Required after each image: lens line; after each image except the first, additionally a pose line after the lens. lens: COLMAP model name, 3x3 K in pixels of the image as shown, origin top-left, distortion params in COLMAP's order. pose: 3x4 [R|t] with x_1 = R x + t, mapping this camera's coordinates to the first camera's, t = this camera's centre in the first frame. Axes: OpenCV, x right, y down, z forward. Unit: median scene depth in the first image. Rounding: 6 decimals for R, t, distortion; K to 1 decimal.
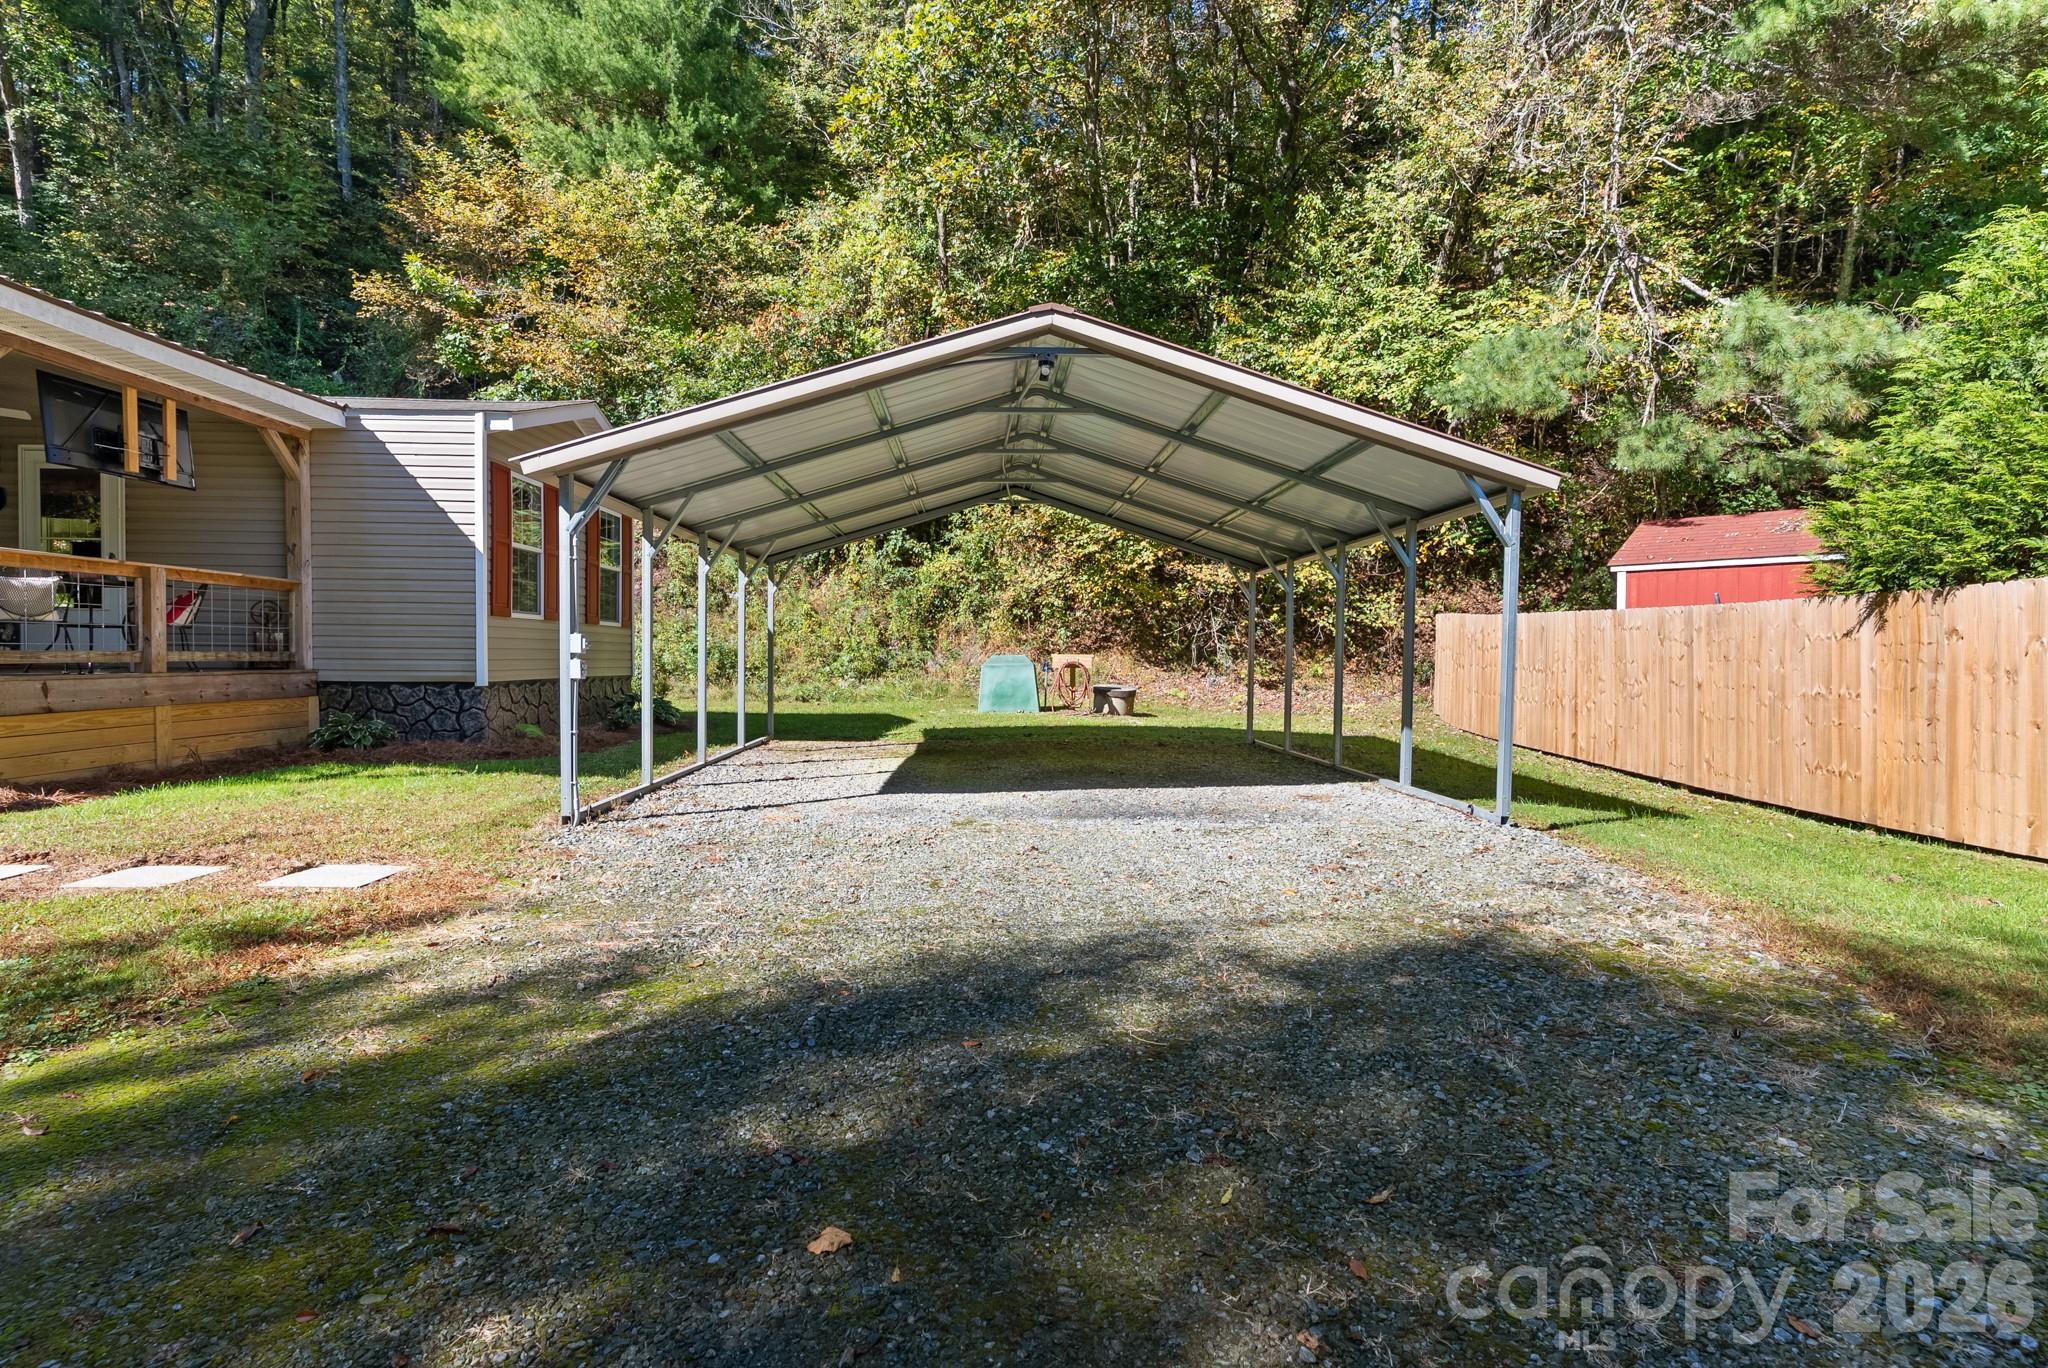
lens RADIAL K [[981.7, 0, 1022.3], [0, 981.7, 673.4], [0, 0, 1]] dist [-0.001199, 0.000331]
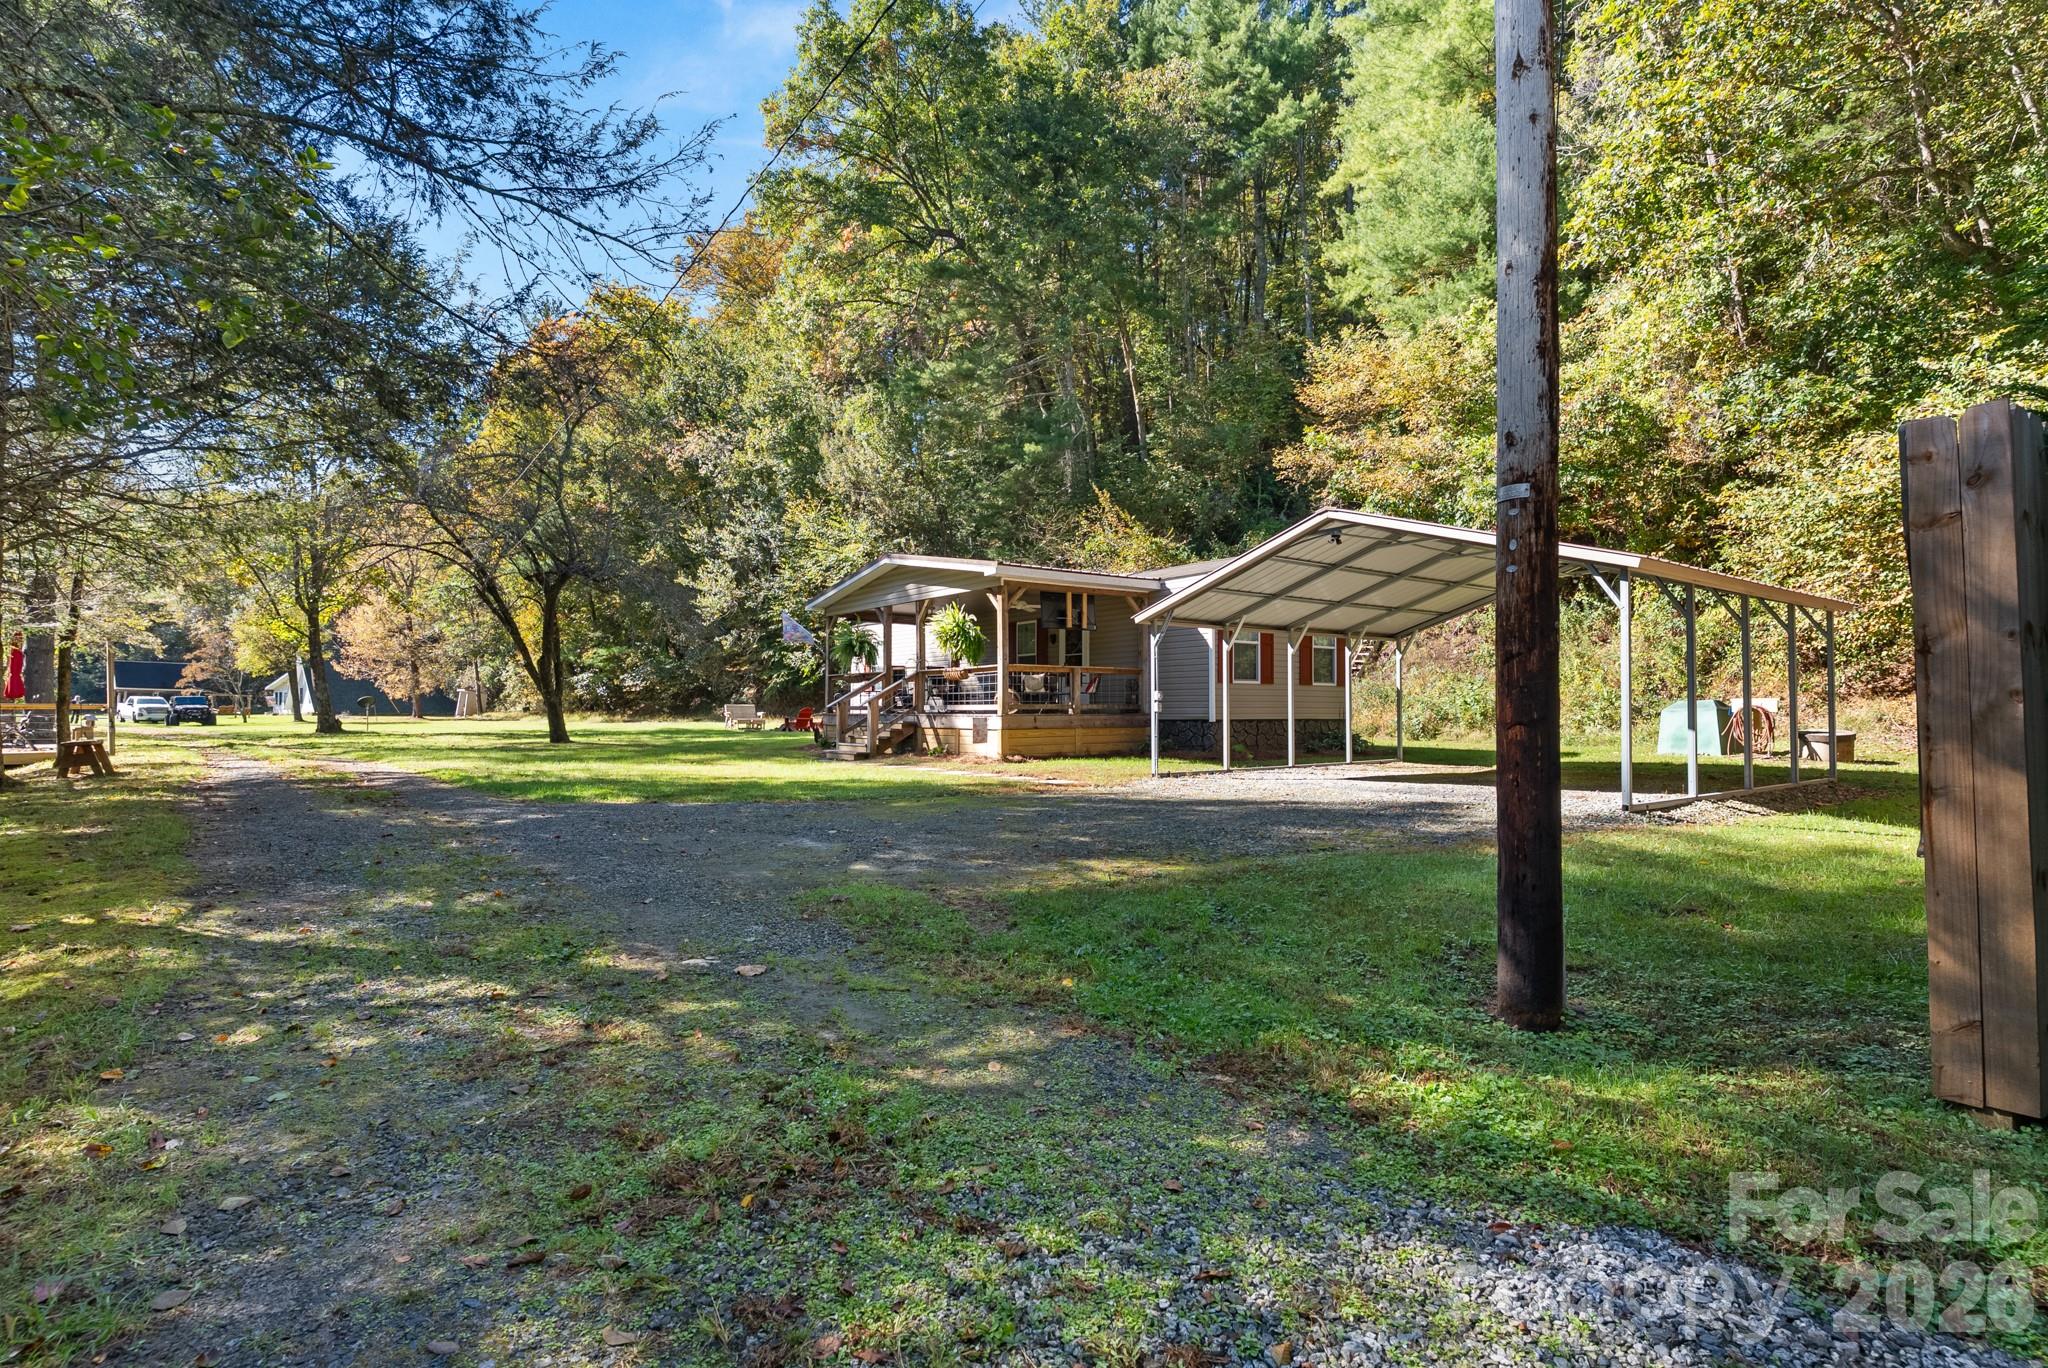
lens RADIAL K [[981.7, 0, 1023.4], [0, 981.7, 702.4], [0, 0, 1]] dist [-0.001199, 0.000331]
pose [[0.541101, -0.010169, -0.840896, 0.363782], [-0.007594, 0.999827, -0.016978, 0.007023], [0.840924, 0.015572, 0.540930, -0.133434]]
